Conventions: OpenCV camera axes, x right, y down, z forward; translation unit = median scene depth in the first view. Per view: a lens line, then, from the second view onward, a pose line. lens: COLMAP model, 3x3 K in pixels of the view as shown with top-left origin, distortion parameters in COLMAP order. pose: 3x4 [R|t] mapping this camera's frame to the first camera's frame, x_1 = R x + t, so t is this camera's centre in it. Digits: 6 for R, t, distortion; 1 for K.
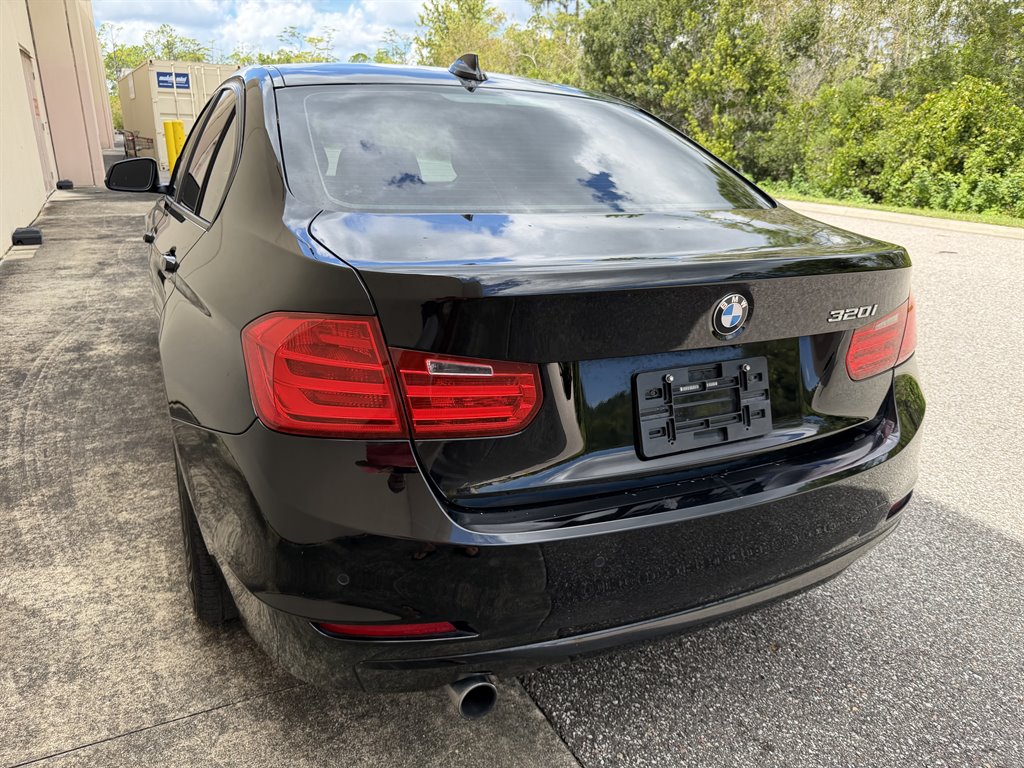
lens RADIAL K [[720.5, 0, 515.2], [0, 720.5, 385.3], [0, 0, 1]] dist [-0.006641, -0.003020]
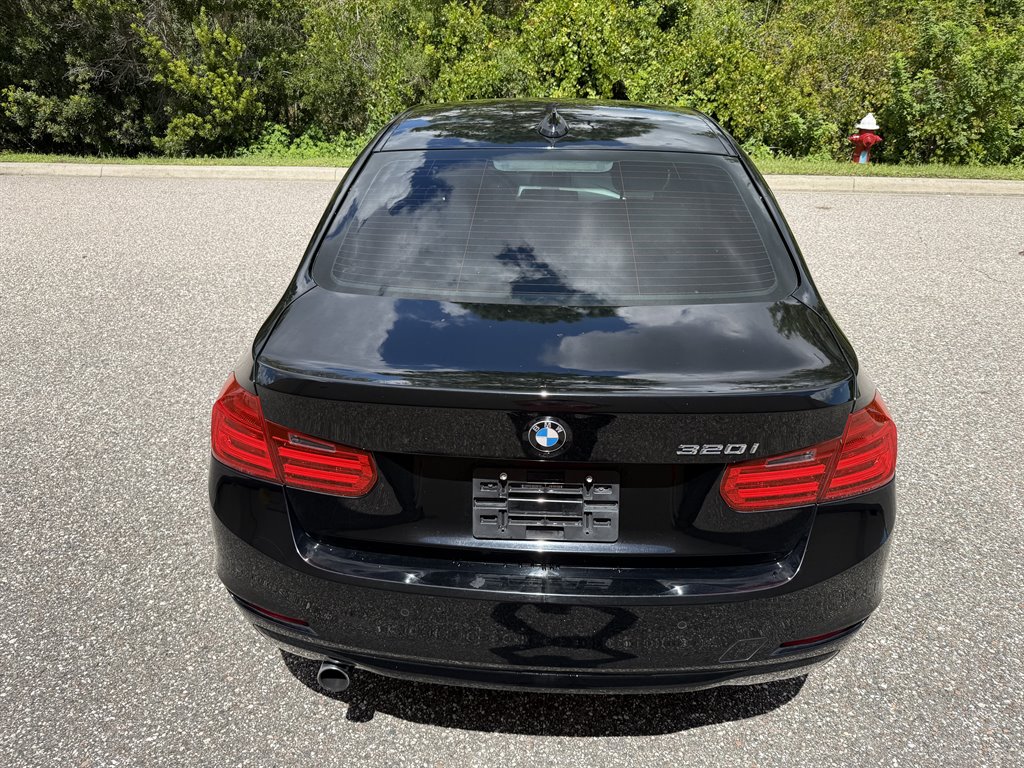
lens RADIAL K [[720.5, 0, 508.4], [0, 720.5, 375.9], [0, 0, 1]] dist [-0.006641, -0.003020]
pose [[0.873672, 0.175151, -0.453893, 0.492116], [-0.133604, 0.983455, 0.122335, -0.212847], [0.467810, -0.046238, 0.882619, 0.000632]]
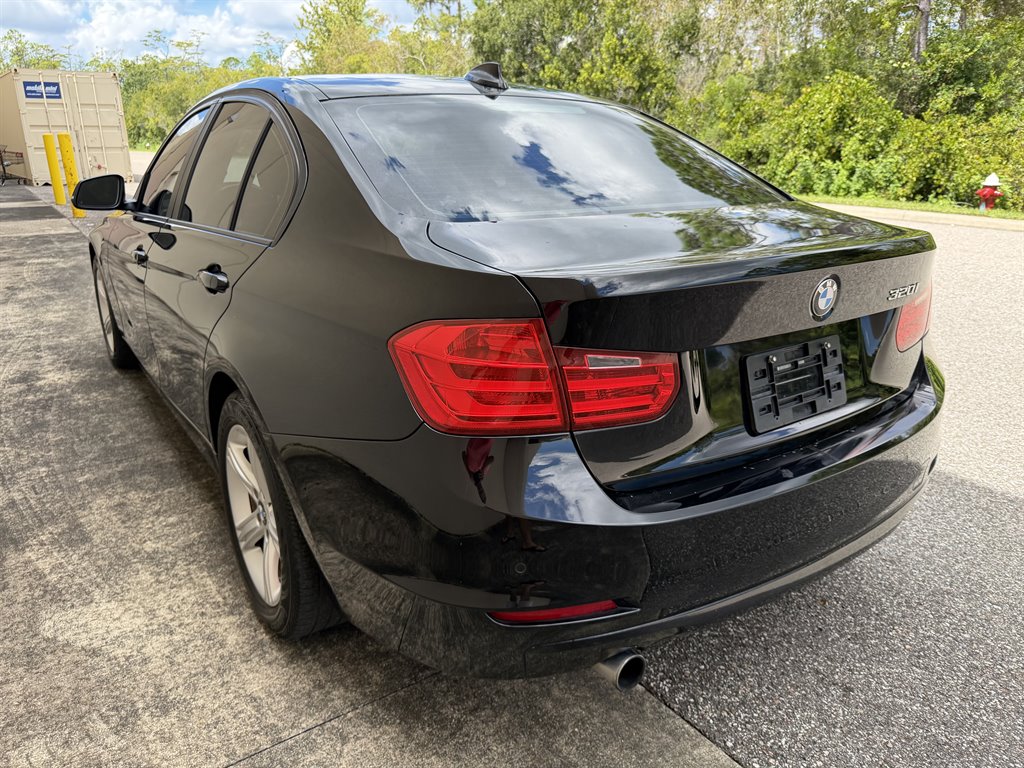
lens RADIAL K [[720.5, 0, 509.4], [0, 720.5, 383.7], [0, 0, 1]] dist [-0.006641, -0.003020]
pose [[0.989217, -0.071976, 0.127549, -0.223425], [0.072306, 0.997380, 0.002051, -0.002633], [-0.127363, 0.007194, 0.991830, -0.025127]]
